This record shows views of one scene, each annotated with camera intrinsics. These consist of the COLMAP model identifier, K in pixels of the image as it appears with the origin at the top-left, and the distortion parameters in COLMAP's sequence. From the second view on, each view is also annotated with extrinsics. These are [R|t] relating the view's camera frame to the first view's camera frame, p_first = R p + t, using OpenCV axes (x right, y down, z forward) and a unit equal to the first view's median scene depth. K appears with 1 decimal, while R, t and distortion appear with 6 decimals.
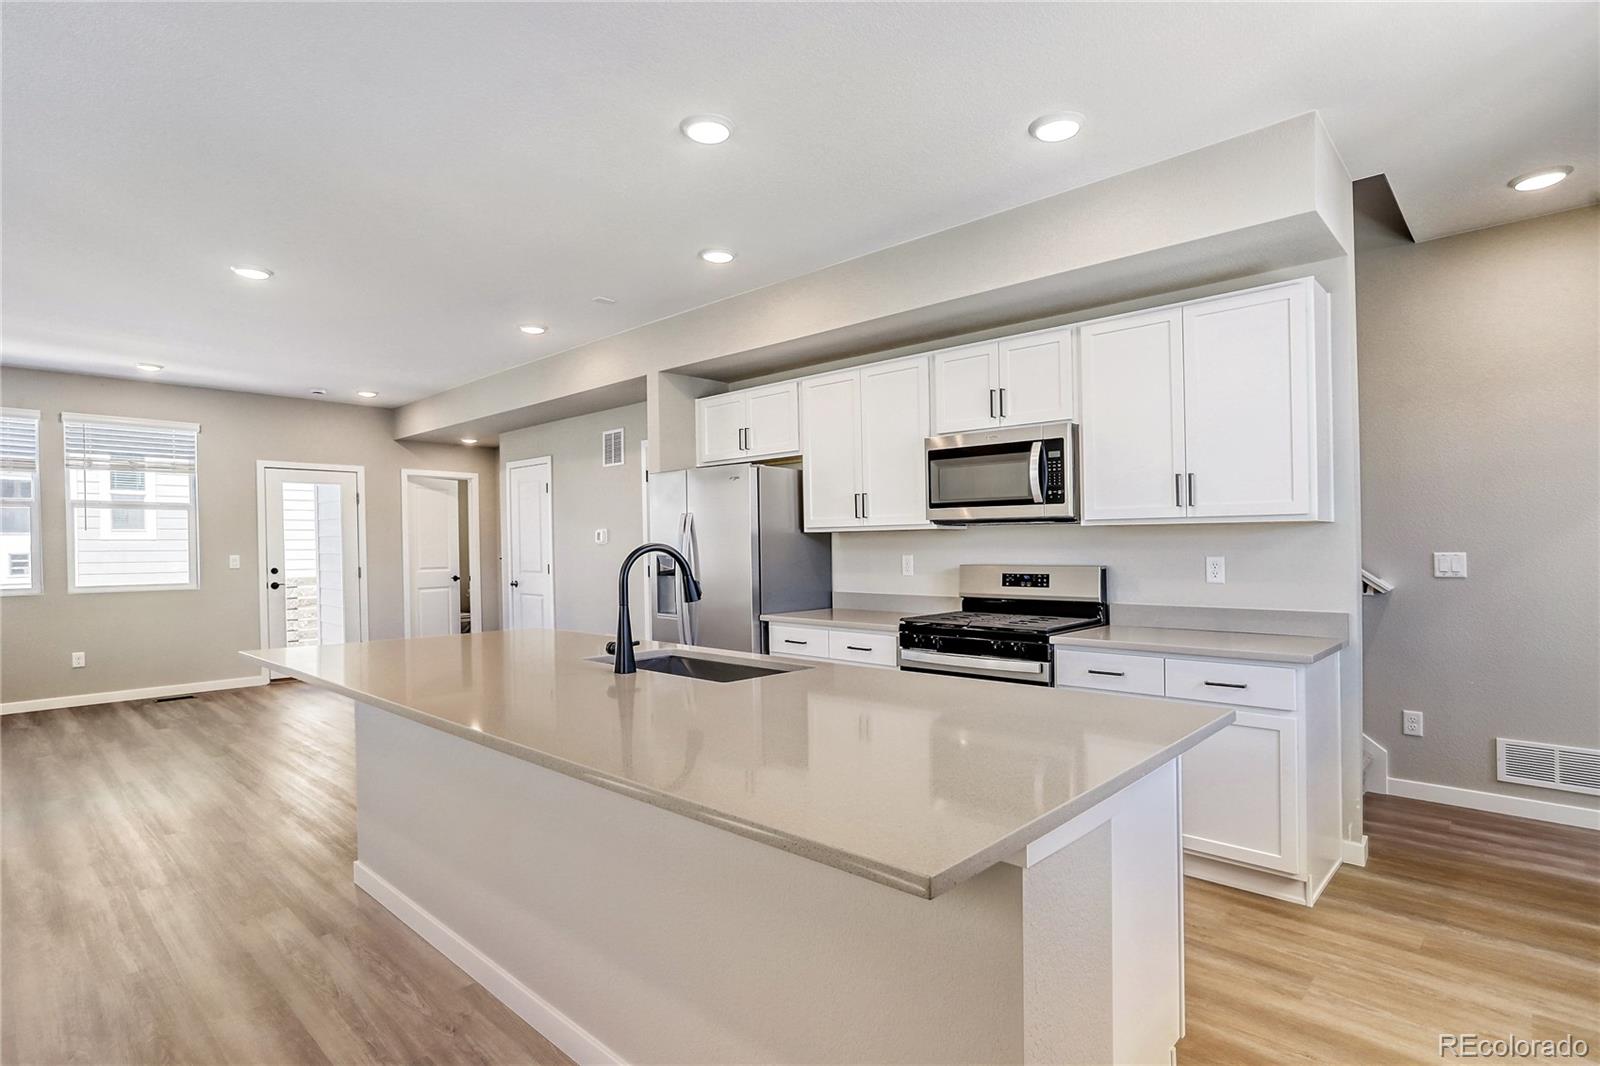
lens RADIAL K [[812.0, 0, 808.8], [0, 812.0, 555.4], [0, 0, 1]] dist [-0.047771, 0.035145]
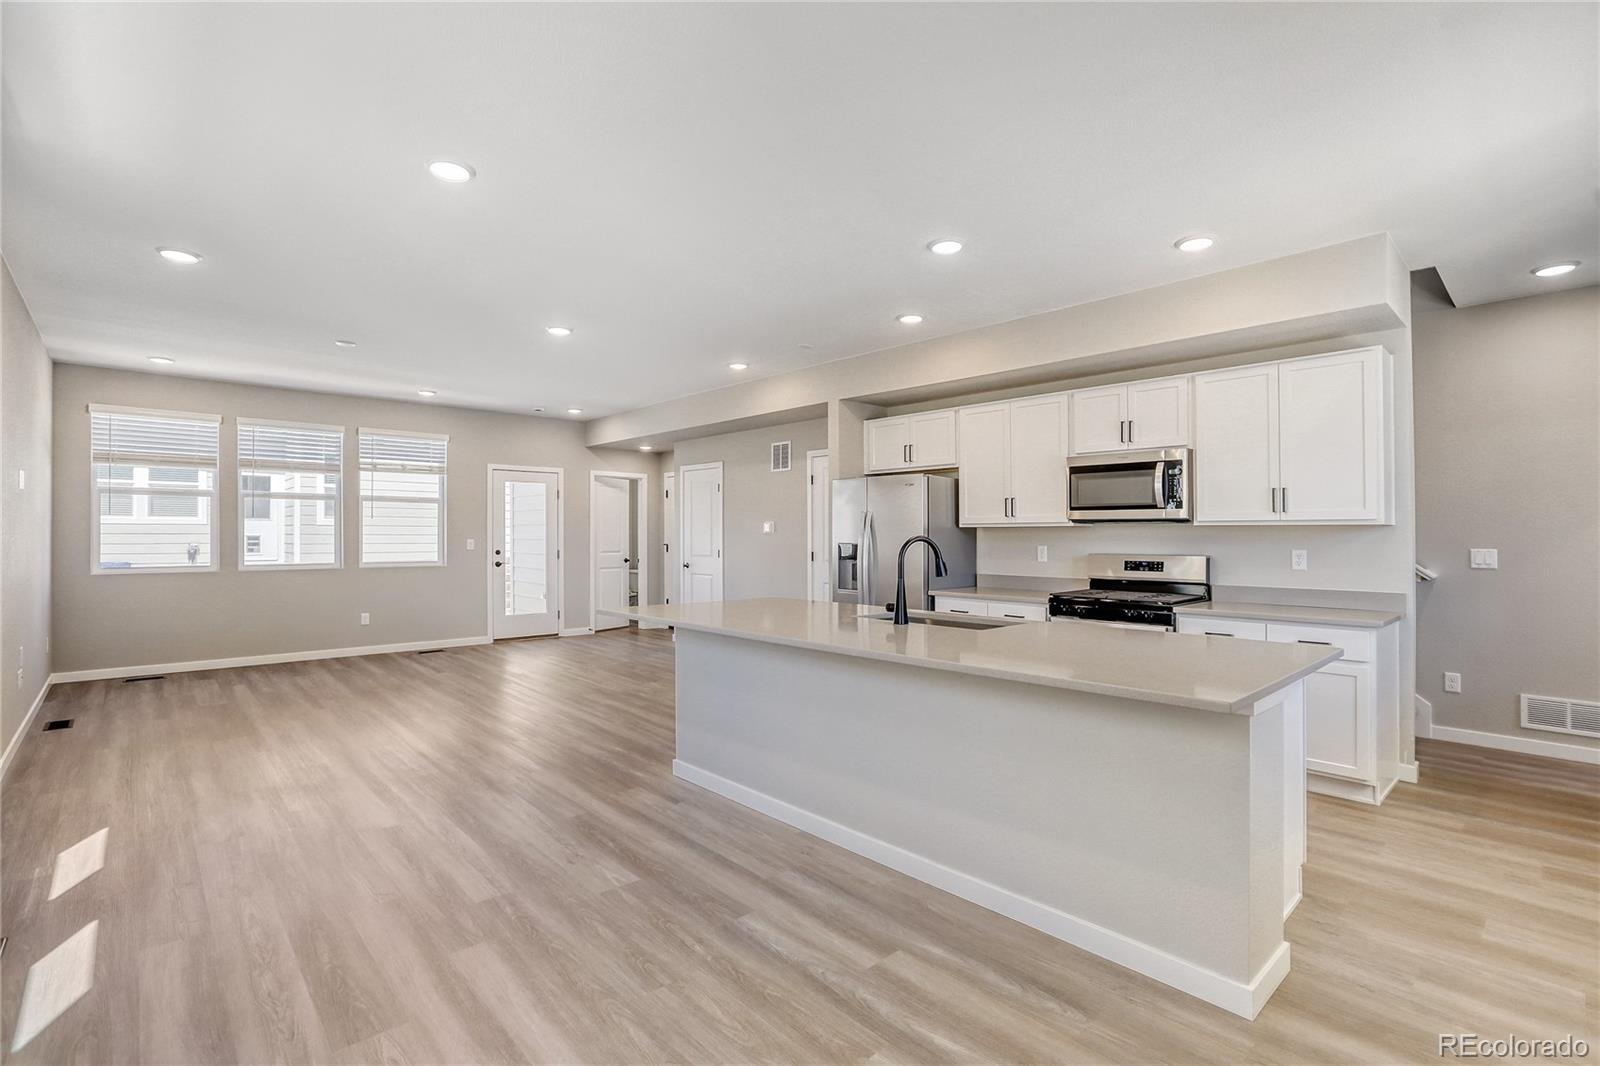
lens RADIAL K [[740.4, 0, 820.4], [0, 740.4, 539.5], [0, 0, 1]] dist [-0.041594, 0.020545]
pose [[0.998150, 0.011752, -0.059652, -0.175633], [-0.012155, 0.999906, -0.006402, 0.001642], [0.059571, 0.007115, 0.998199, -0.207244]]
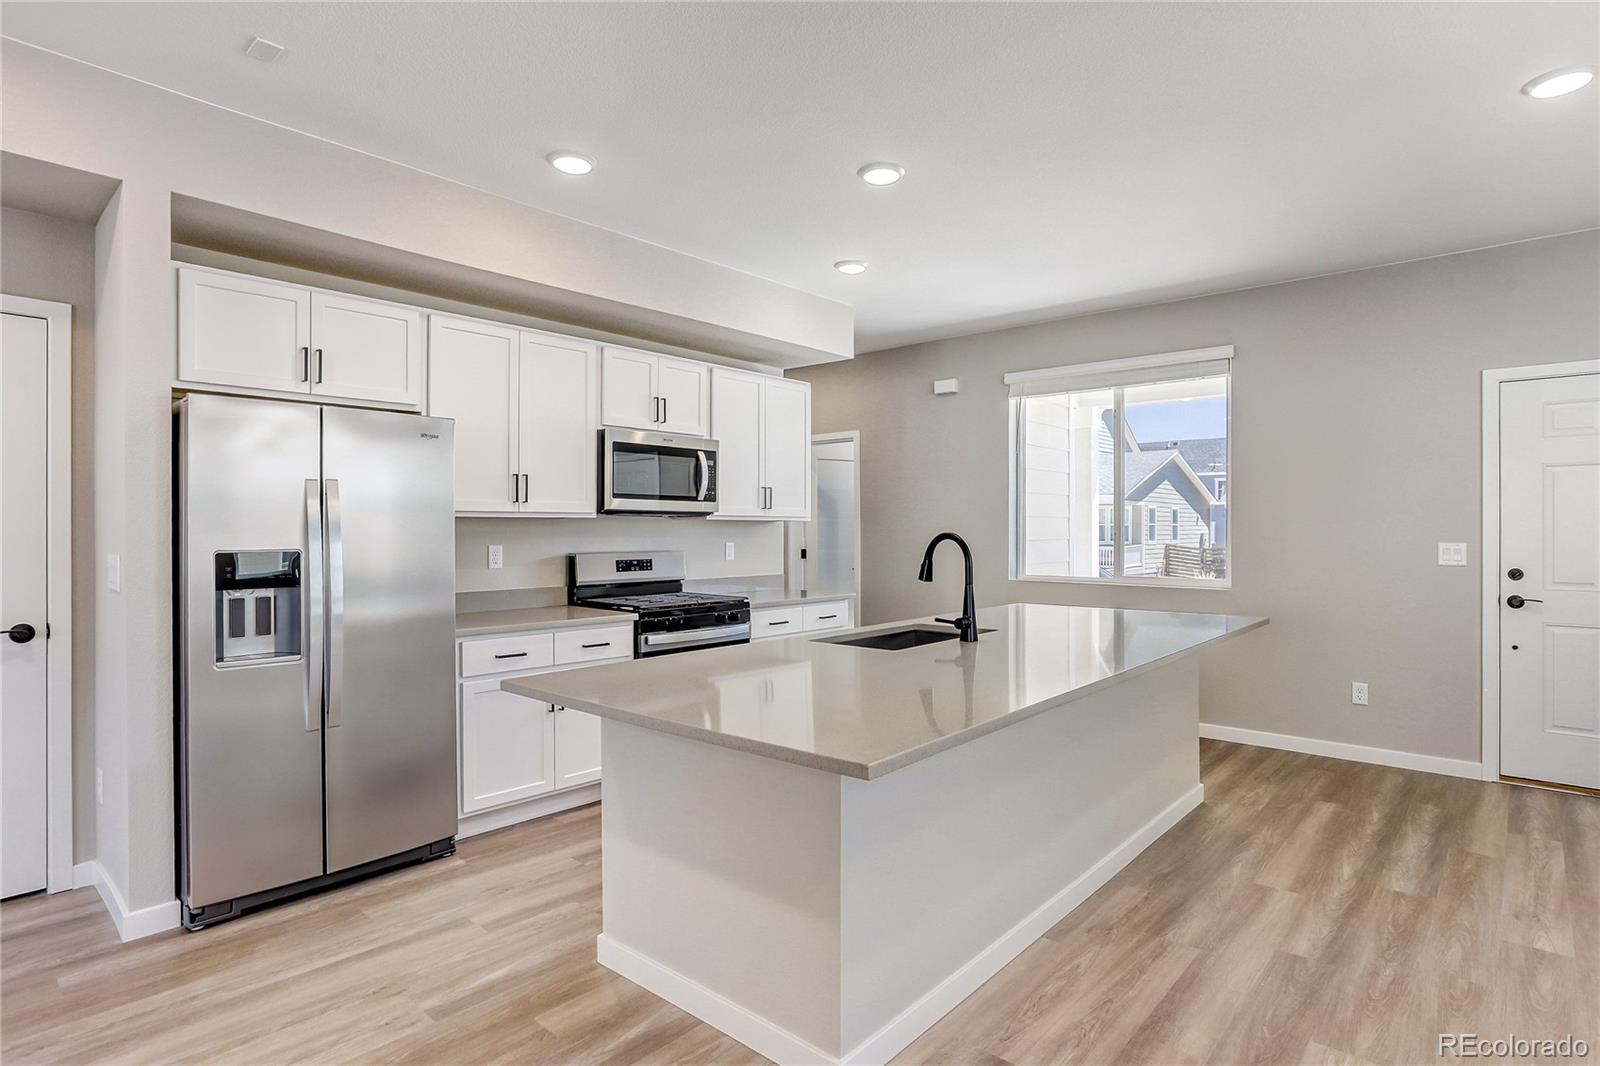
lens RADIAL K [[844.0, 0, 781.9], [0, 844.0, 534.5], [0, 0, 1]] dist [-0.053922, 0.028797]
pose [[-0.014308, 0.000929, 0.999897, -0.875593], [0.012184, 0.999925, -0.000755, -0.008609], [-0.999823, 0.012172, -0.014318, 0.774648]]
